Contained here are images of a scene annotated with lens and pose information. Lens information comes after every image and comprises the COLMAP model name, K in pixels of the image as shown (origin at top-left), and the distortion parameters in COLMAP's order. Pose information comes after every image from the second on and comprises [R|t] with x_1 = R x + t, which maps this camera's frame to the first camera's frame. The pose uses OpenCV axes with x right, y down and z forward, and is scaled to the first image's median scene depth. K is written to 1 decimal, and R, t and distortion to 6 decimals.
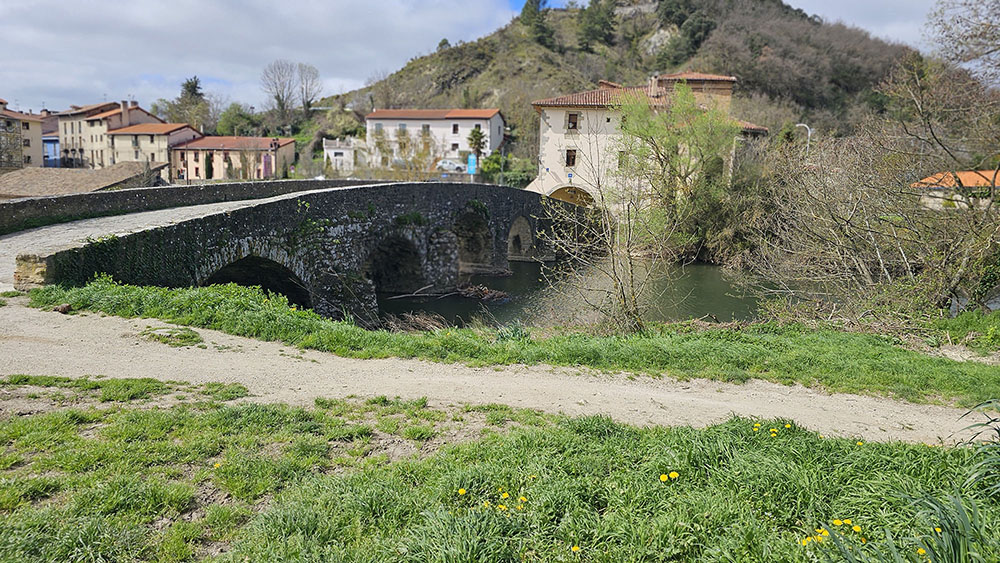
lens RADIAL K [[656.6, 0, 501.6], [0, 656.6, 268.6], [0, 0, 1]] dist [0.078023, -0.068028]
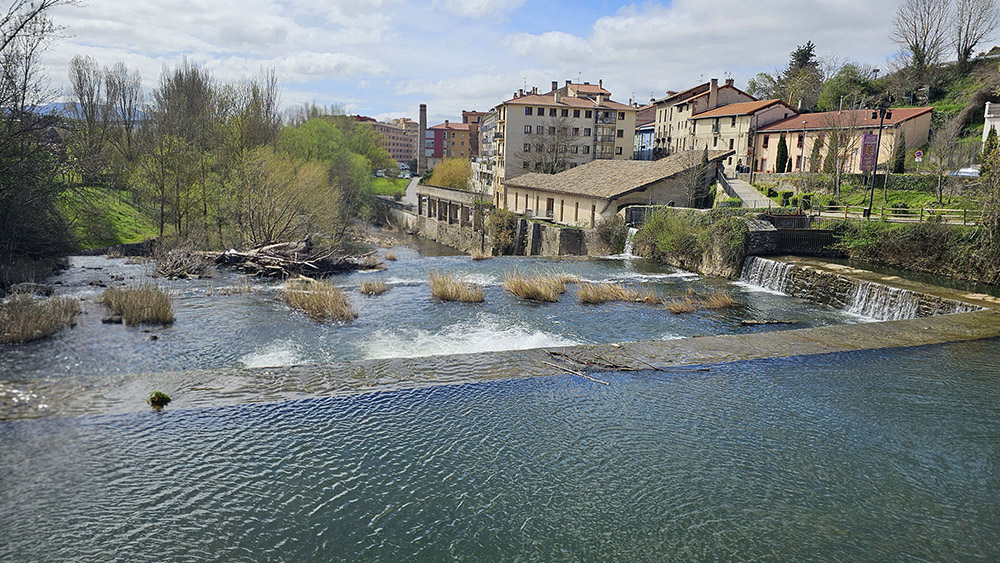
lens RADIAL K [[656.6, 0, 501.6], [0, 656.6, 268.6], [0, 0, 1]] dist [0.078023, -0.068028]
pose [[0.644846, 0.117146, -0.755282, -0.069417], [-0.100769, 0.992589, 0.067919, -0.040552], [0.757641, 0.032312, 0.651871, 0.252753]]
